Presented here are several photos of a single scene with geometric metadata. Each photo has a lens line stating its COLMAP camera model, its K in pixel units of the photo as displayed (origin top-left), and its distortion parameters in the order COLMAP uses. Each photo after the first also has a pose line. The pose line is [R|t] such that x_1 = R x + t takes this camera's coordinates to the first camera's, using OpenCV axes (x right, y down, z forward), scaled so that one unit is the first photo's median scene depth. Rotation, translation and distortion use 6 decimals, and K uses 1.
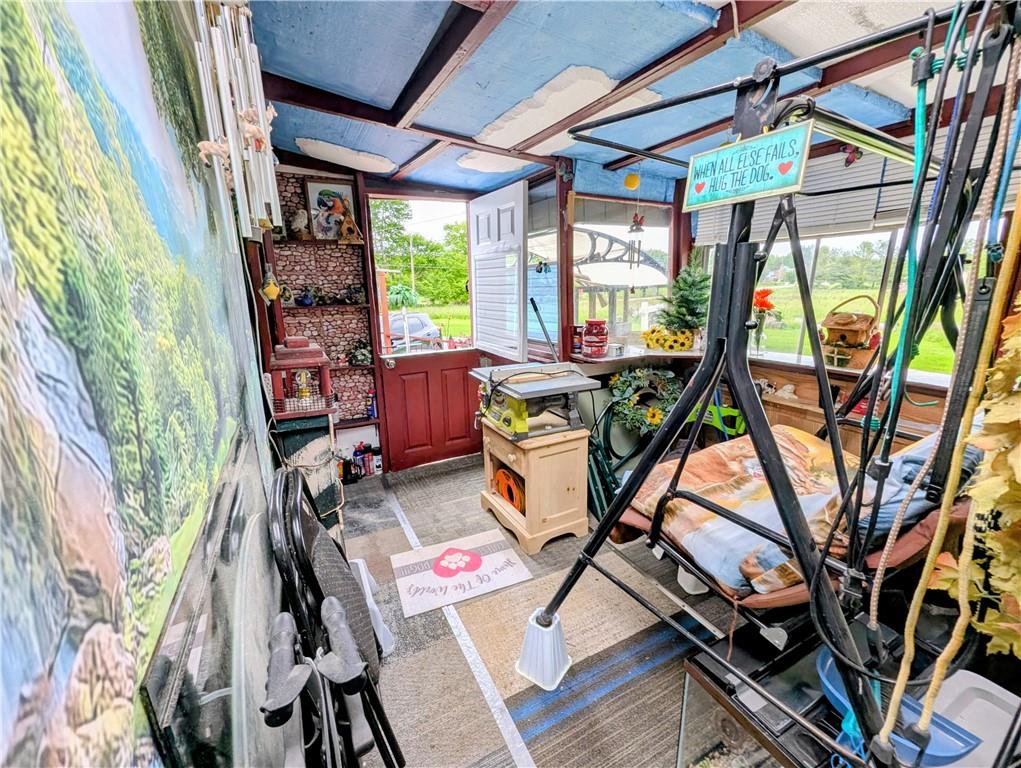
lens RADIAL K [[422.3, 0, 504.3], [0, 422.3, 386.6], [0, 0, 1]] dist [0.003425, -0.000573]
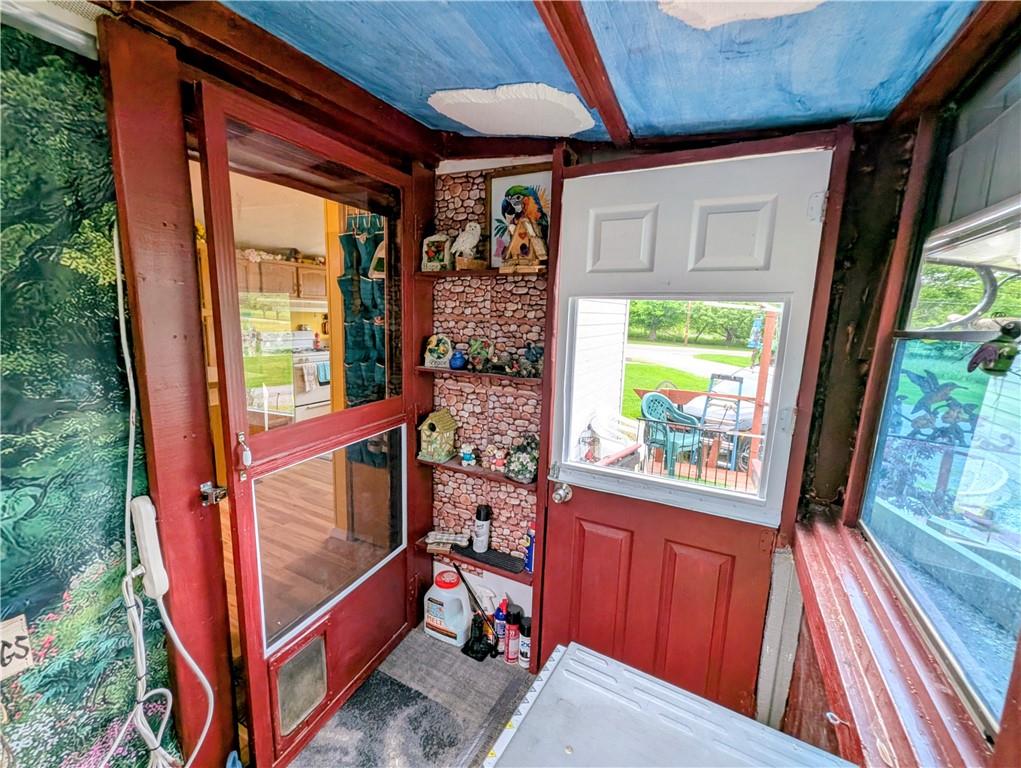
lens RADIAL K [[422.3, 0, 507.0], [0, 422.3, 382.2], [0, 0, 1]] dist [0.003425, -0.000573]
pose [[0.557042, 0.172598, -0.812351, 0.100293], [-0.238401, 0.970229, 0.042667, -0.207530], [0.795531, 0.169898, 0.581606, 0.656430]]
